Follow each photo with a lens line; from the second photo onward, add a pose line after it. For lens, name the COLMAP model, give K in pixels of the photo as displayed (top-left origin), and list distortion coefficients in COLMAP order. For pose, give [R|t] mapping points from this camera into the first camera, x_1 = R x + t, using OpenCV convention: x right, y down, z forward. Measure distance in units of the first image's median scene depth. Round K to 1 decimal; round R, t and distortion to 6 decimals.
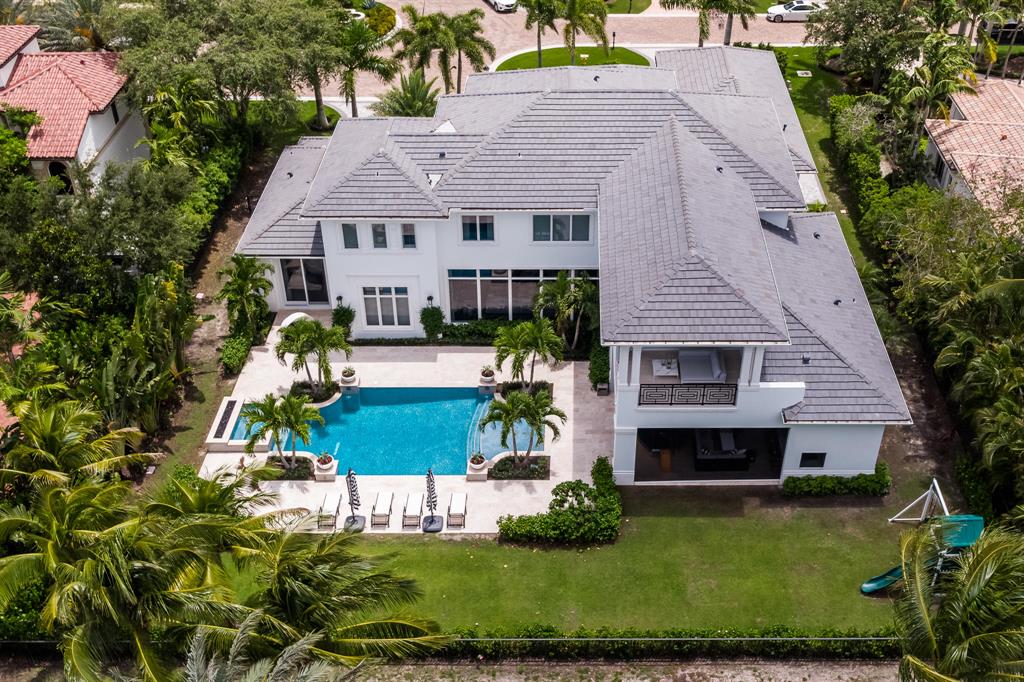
lens RADIAL K [[933.9, 0, 512.0], [0, 933.9, 341.0], [0, 0, 1]] dist [-0.002991, 0.005066]
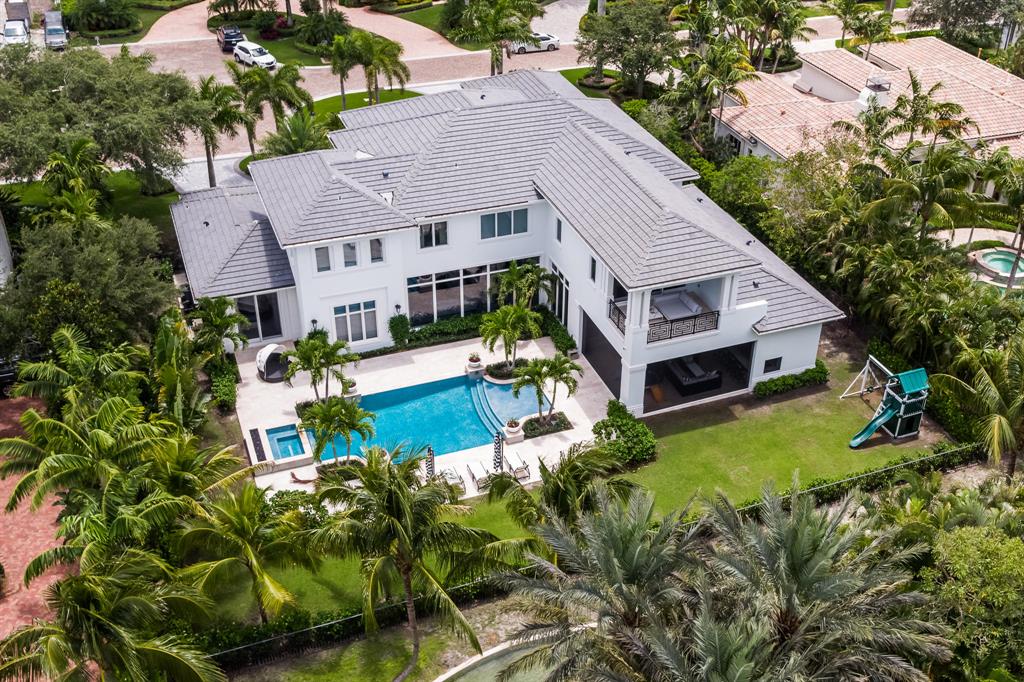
lens RADIAL K [[933.9, 0, 512.0], [0, 933.9, 341.0], [0, 0, 1]] dist [-0.002991, 0.005066]
pose [[0.937868, -0.183678, 0.294390, -0.301654], [0.199935, 0.979468, -0.025836, 0.049747], [-0.283601, 0.083090, 0.955336, -0.071239]]
